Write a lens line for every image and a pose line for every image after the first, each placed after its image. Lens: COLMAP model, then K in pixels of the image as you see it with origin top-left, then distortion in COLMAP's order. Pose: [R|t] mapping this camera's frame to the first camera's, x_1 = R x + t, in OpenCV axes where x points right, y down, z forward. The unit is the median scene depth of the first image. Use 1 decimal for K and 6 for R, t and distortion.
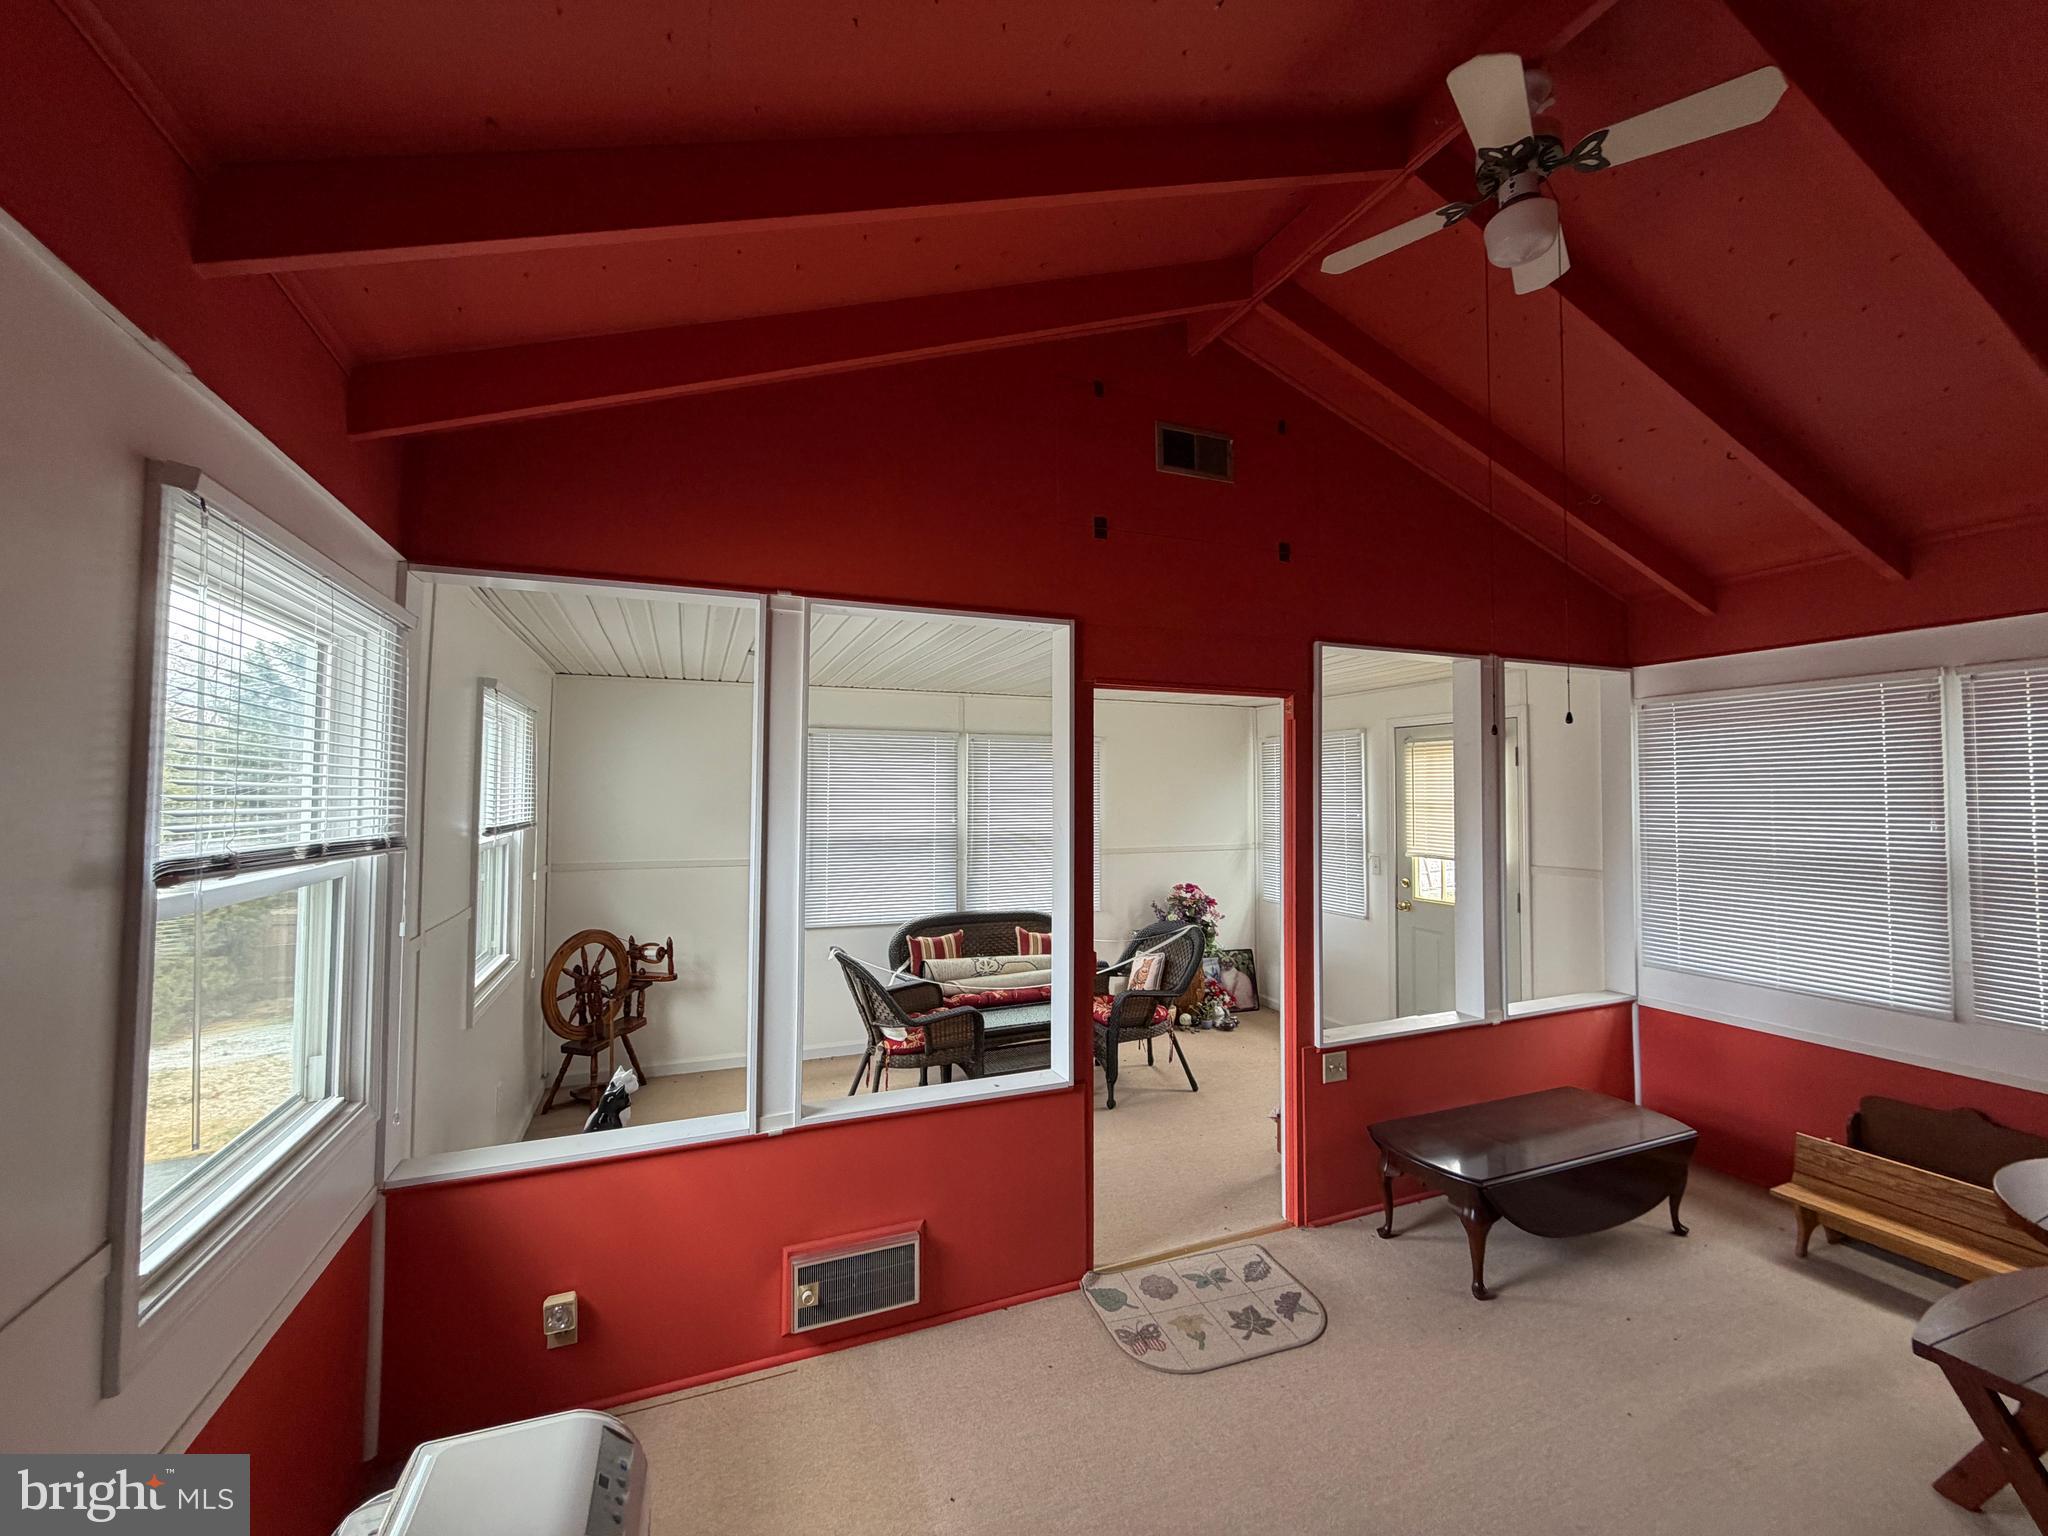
lens RADIAL K [[814.2, 0, 1014.6], [0, 814.2, 764.4], [0, 0, 1]] dist [0.000308, -0.000152]
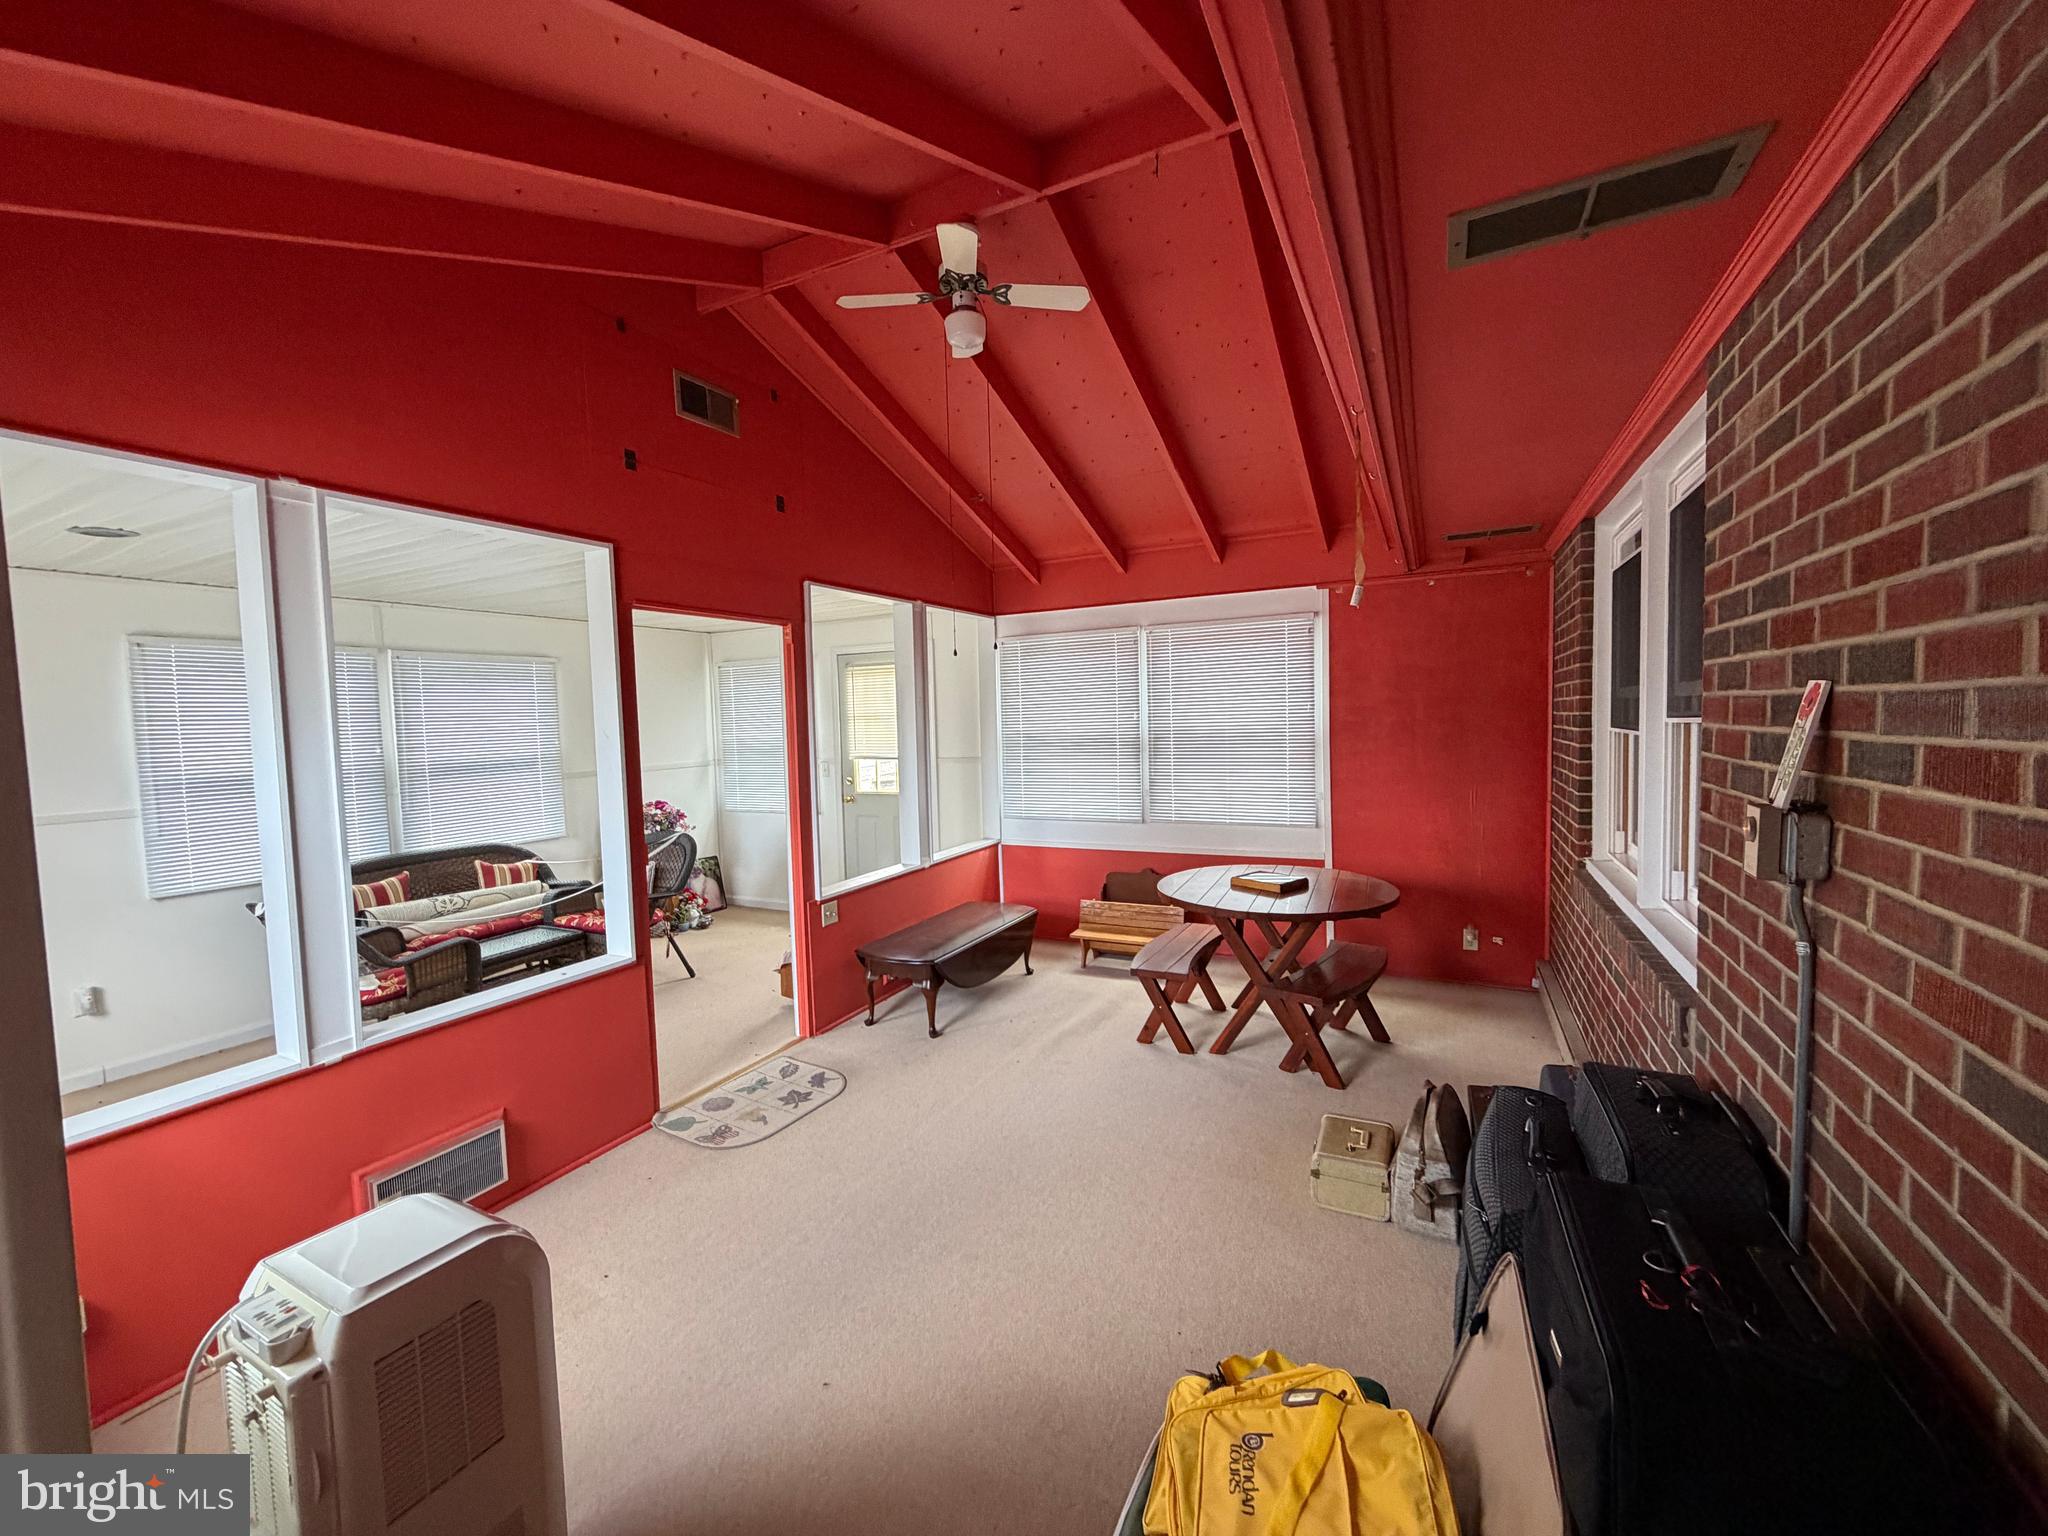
lens RADIAL K [[814.2, 0, 1021.2], [0, 814.2, 762.8], [0, 0, 1]] dist [0.000308, -0.000152]
pose [[0.754245, -0.062732, 0.653590, -0.227113], [0.007536, 0.996187, 0.086919, 0.021616], [-0.656550, -0.060633, 0.751841, -0.178472]]
